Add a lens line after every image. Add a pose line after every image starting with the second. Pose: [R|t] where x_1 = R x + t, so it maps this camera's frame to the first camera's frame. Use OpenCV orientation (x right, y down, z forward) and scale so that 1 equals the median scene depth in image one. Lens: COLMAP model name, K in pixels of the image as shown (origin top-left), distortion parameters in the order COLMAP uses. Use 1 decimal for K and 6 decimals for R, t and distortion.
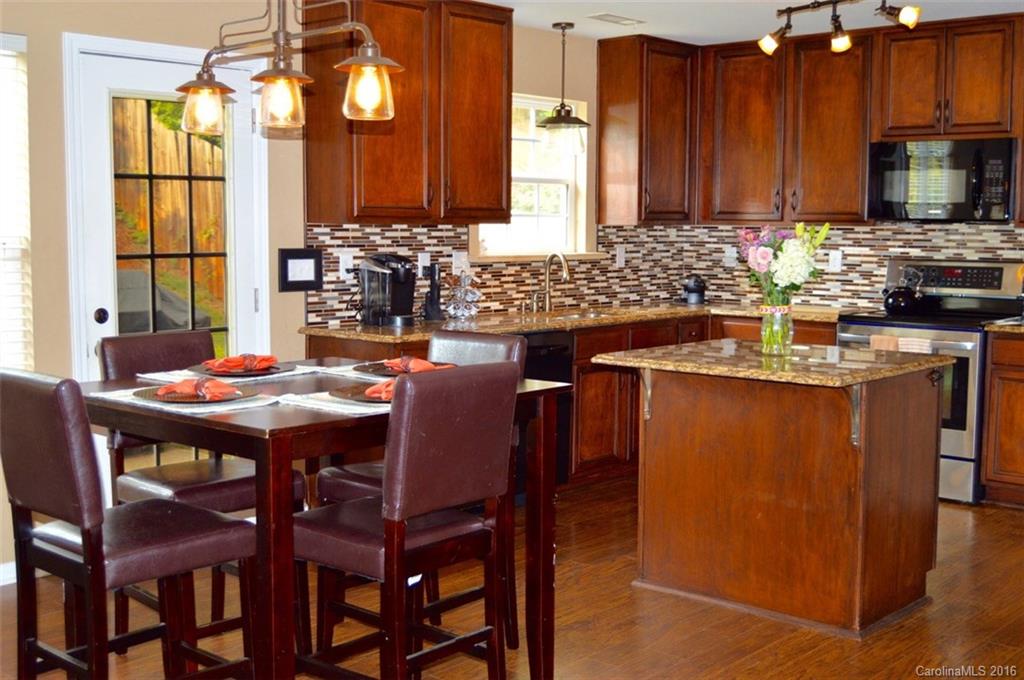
lens RADIAL K [[1176.9, 0, 512.0], [0, 1176.9, 340.0], [0, 0, 1]] dist [-0.073484, 0.026124]
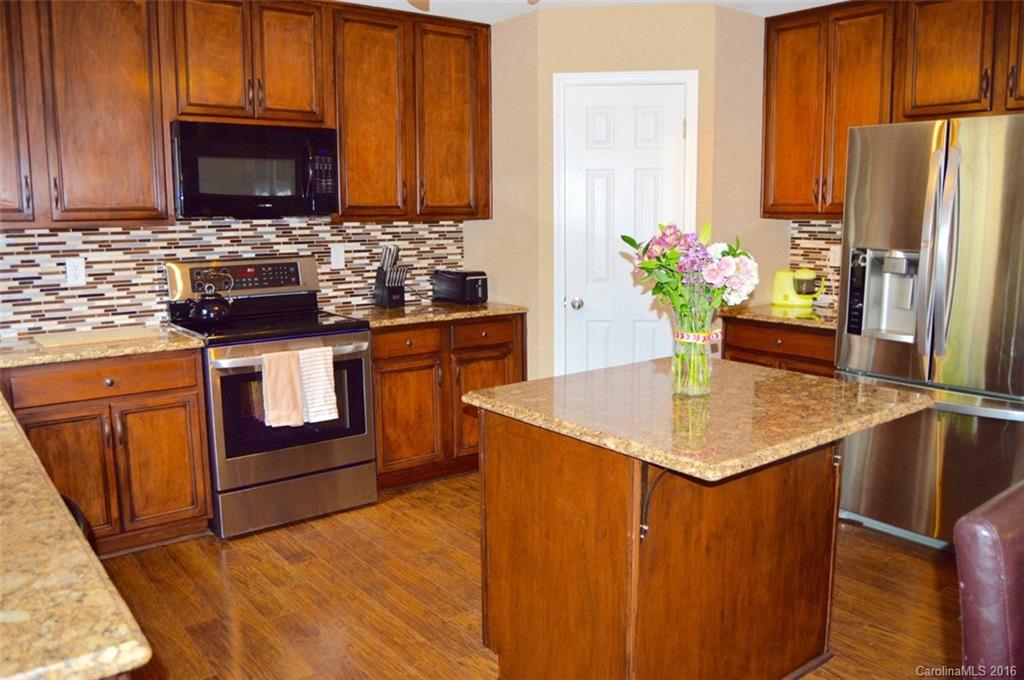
lens RADIAL K [[814.0, 0, 512.0], [0, 814.0, 340.0], [0, 0, 1]] dist [-0.076447, 0.005287]
pose [[0.162518, -0.147182, 0.975666, -0.206295], [0.114475, 0.984947, 0.129514, -0.060180], [-0.980042, 0.090641, 0.176921, 0.650545]]
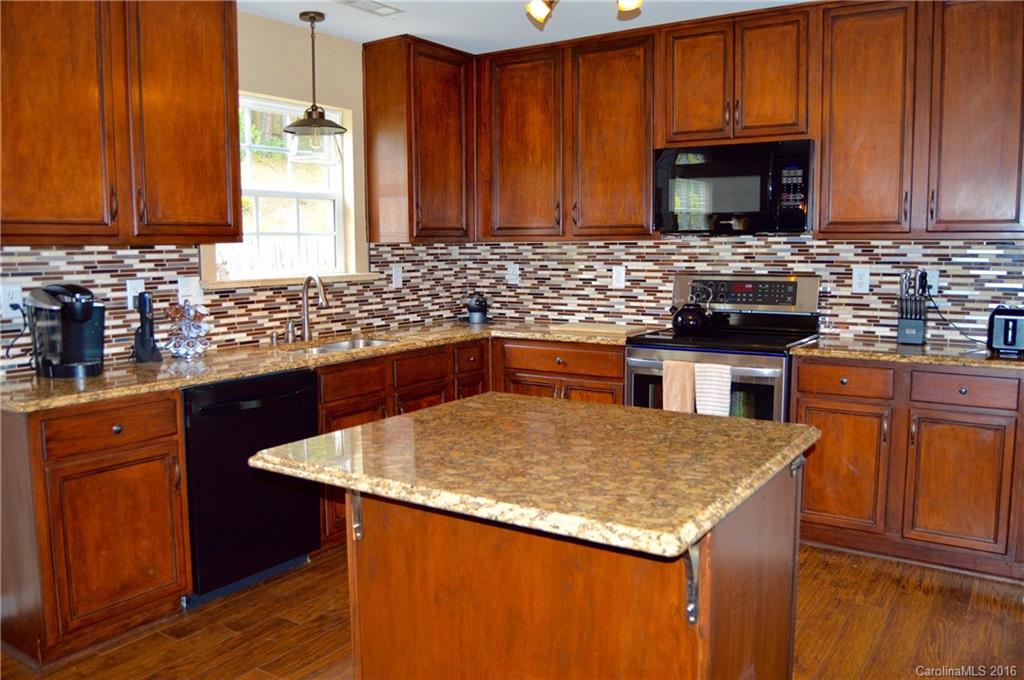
lens RADIAL K [[798.1, 0, 512.0], [0, 798.1, 340.0], [0, 0, 1]] dist [-0.097231, 0.007457]
pose [[0.987915, -0.030400, 0.151988, 0.090699], [0.027823, 0.999431, 0.019055, -0.031364], [-0.152481, -0.014596, 0.988199, 0.375446]]
